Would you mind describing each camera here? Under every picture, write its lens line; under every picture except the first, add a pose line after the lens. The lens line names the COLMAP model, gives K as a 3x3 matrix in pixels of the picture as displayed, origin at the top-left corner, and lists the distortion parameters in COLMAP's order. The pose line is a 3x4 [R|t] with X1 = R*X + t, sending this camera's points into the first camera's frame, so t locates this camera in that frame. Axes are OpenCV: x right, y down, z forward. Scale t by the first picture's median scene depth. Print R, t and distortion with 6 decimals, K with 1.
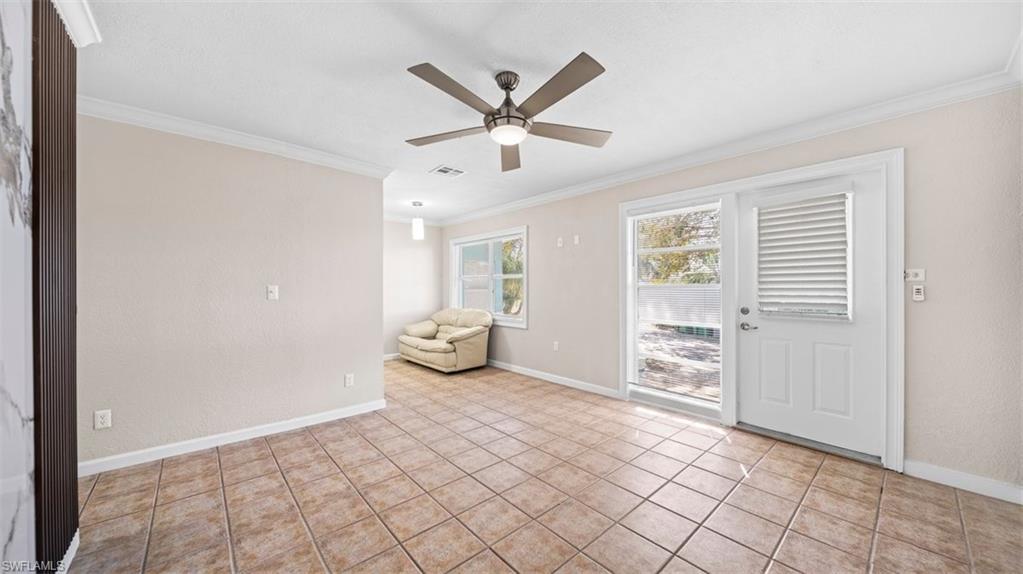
lens RADIAL K [[362.5, 0, 514.9], [0, 362.5, 285.9], [0, 0, 1]] dist [-0.001453, 0.000055]
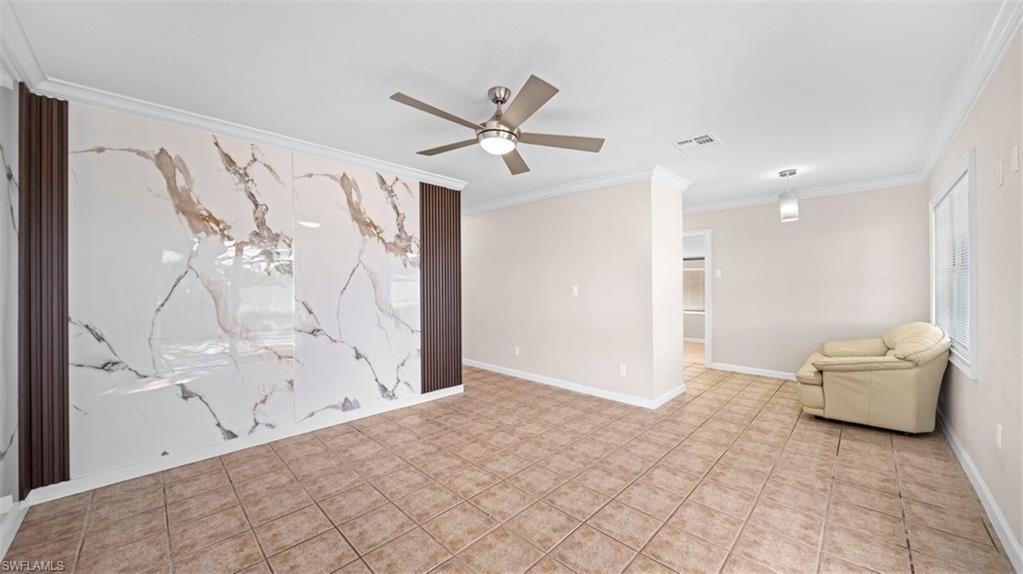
lens RADIAL K [[362.5, 0, 514.6], [0, 362.5, 288.0], [0, 0, 1]] dist [-0.001453, 0.000055]
pose [[0.069323, 0.005857, -0.997577, 0.689447], [0.005593, 0.999965, 0.006260, -0.002033], [0.997579, -0.006013, 0.069288, 0.643586]]
